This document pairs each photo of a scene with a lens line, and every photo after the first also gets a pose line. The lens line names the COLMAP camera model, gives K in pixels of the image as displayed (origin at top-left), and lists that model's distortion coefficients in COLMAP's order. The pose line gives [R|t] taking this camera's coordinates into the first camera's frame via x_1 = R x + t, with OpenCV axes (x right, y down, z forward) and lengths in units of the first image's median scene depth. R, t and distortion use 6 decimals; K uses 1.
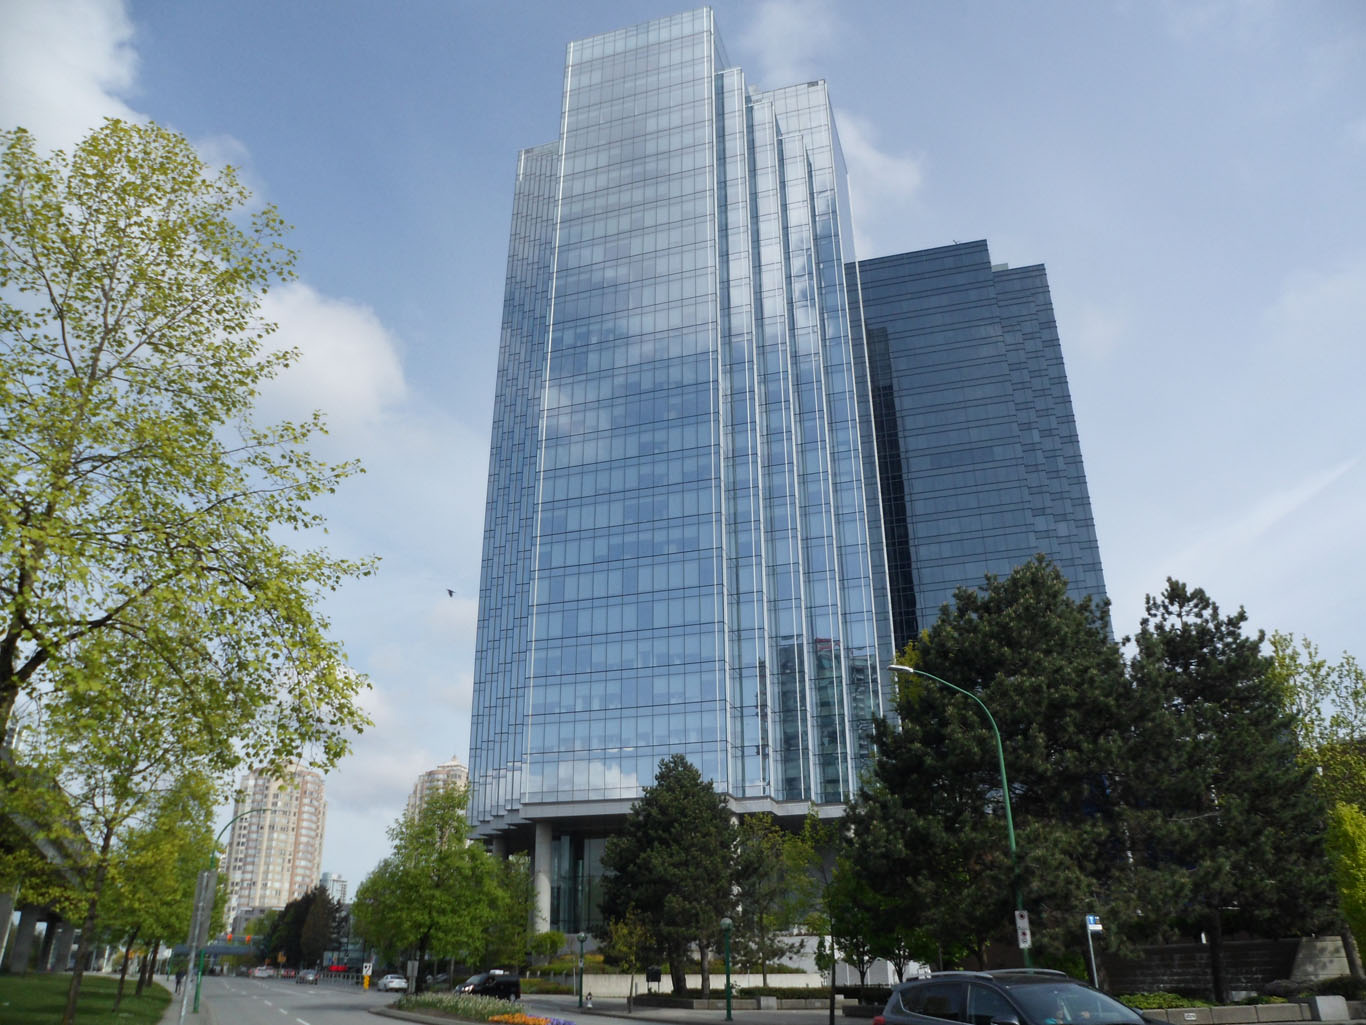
lens RADIAL K [[1037.1, 0, 683.0], [0, 1037.1, 512.5], [0, 0, 1]] dist [-0.210204, 0.230686]
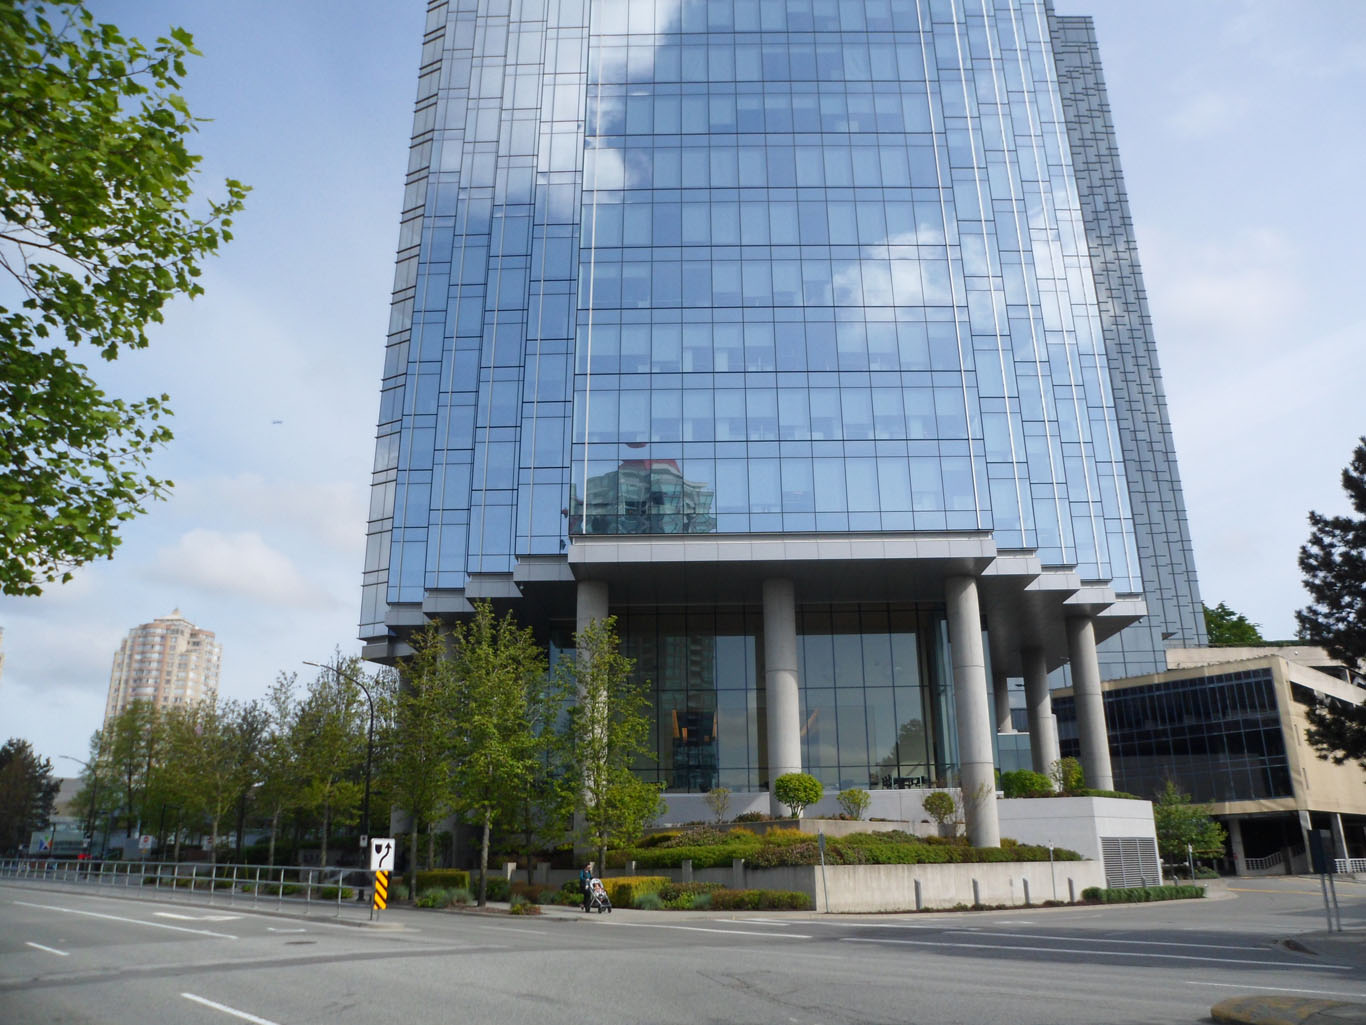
lens RADIAL K [[1037.1, 0, 683.0], [0, 1037.1, 512.5], [0, 0, 1]] dist [-0.210204, 0.230686]
pose [[0.959090, 0.095989, 0.266333, -0.231712], [-0.120268, 0.989800, 0.076364, 0.217082], [-0.256286, -0.105272, 0.960851, 0.465963]]
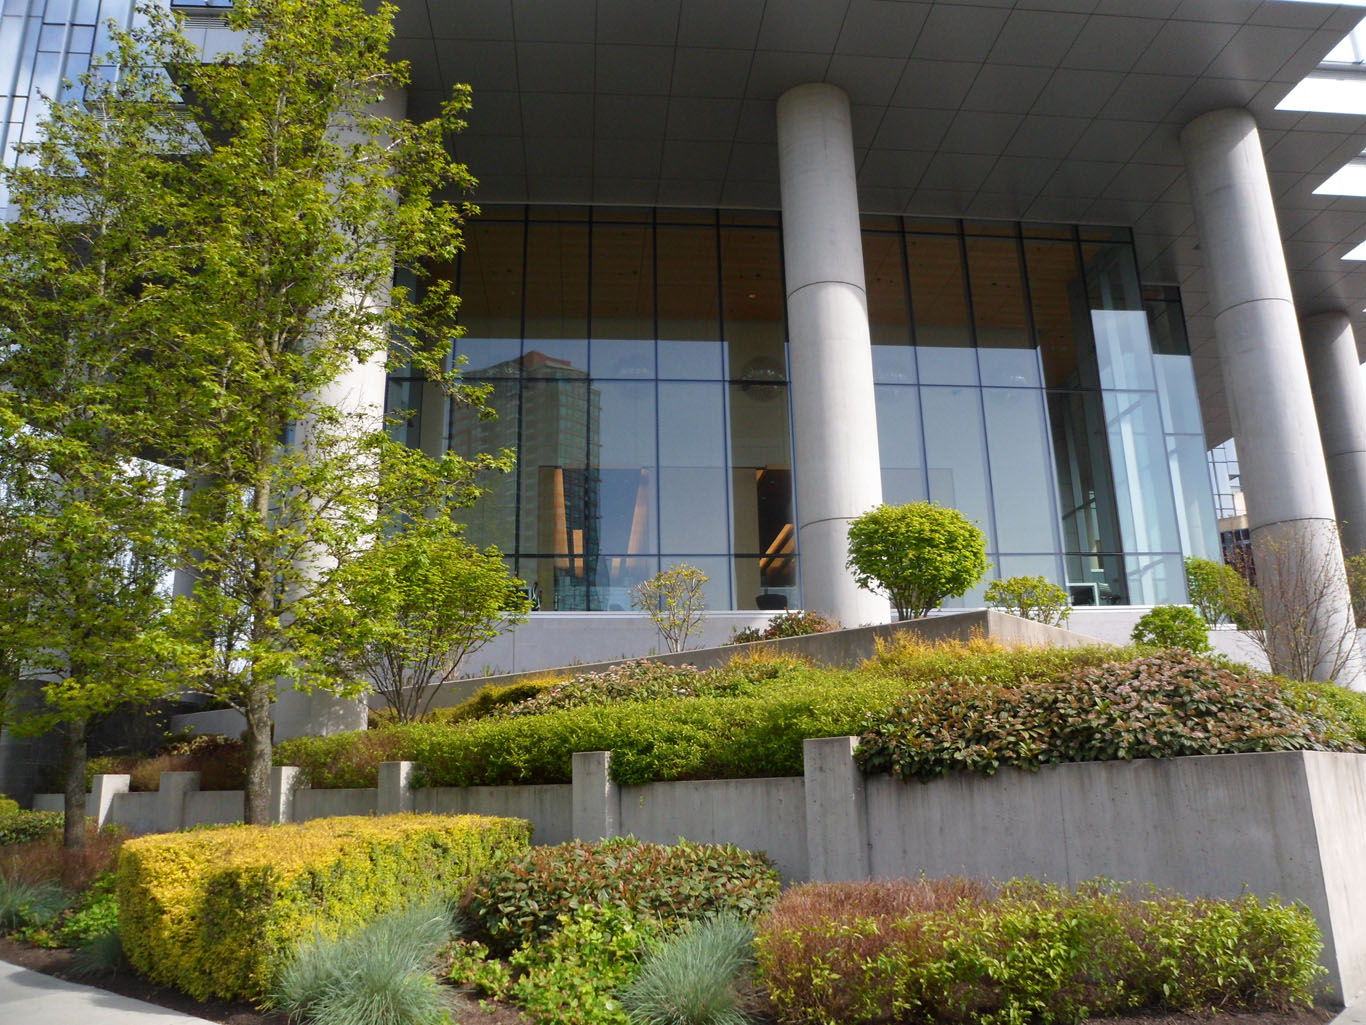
lens RADIAL K [[1037.1, 0, 683.0], [0, 1037.1, 512.5], [0, 0, 1]] dist [-0.210204, 0.230686]
pose [[0.924030, 0.091772, 0.371143, -0.141272], [-0.149598, 0.980151, 0.130092, 0.346463], [-0.351837, -0.175731, 0.919418, 0.745653]]
